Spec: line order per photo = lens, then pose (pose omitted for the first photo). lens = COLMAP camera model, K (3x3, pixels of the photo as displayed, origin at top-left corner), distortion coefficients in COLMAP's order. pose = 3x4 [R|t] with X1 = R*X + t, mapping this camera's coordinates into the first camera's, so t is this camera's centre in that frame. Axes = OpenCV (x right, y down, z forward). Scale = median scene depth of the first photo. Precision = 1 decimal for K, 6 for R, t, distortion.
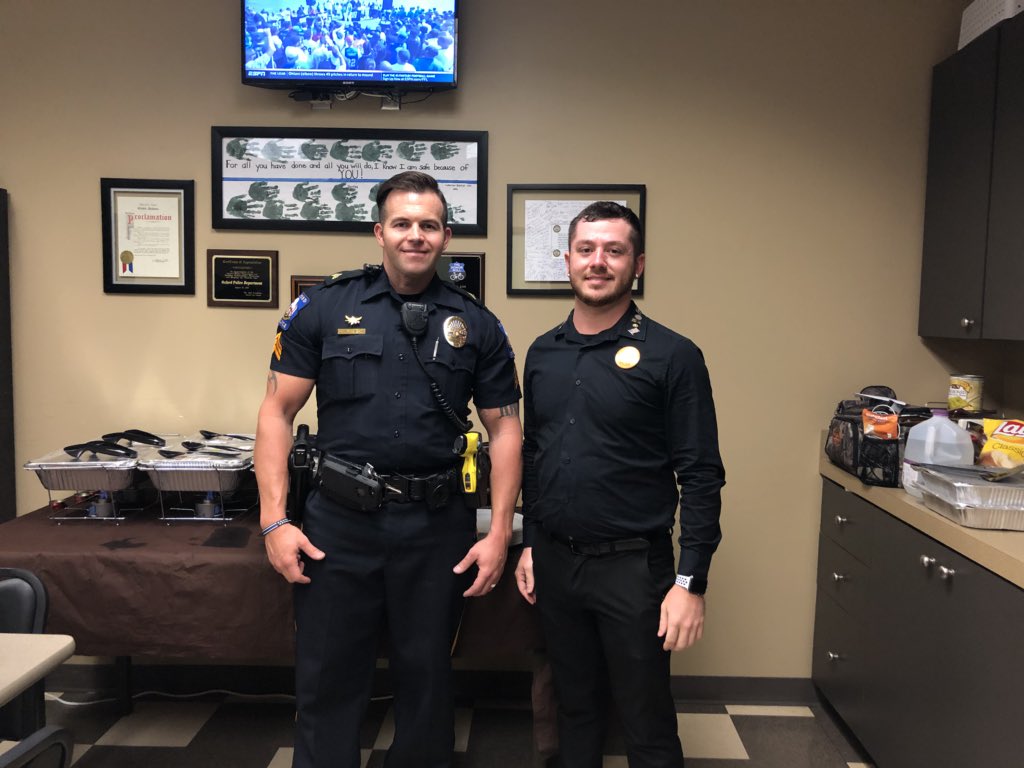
lens RADIAL K [[921.4, 0, 513.0], [0, 921.4, 385.3], [0, 0, 1]] dist [0.041670, -0.023672]
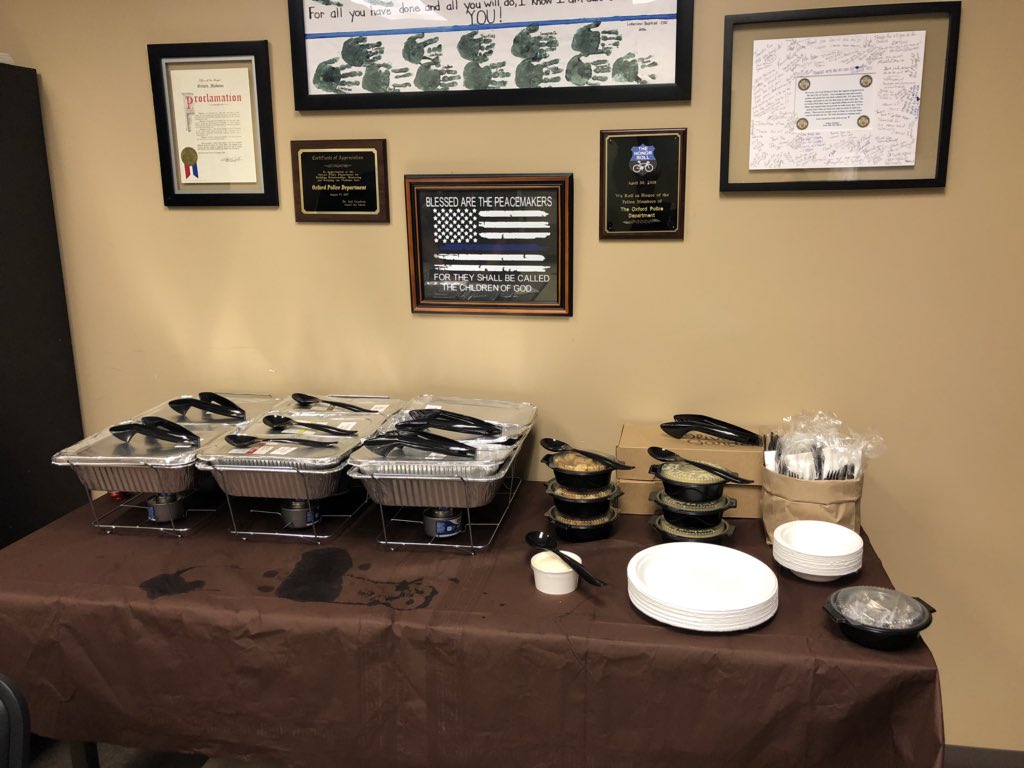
lens RADIAL K [[921.4, 0, 509.9], [0, 921.4, 383.5], [0, 0, 1]] dist [0.041670, -0.023672]
pose [[0.984697, 0.004292, -0.174224, -0.039233], [0.019477, 0.990724, 0.134484, -0.054920], [0.173186, -0.135819, 0.975479, 0.311354]]
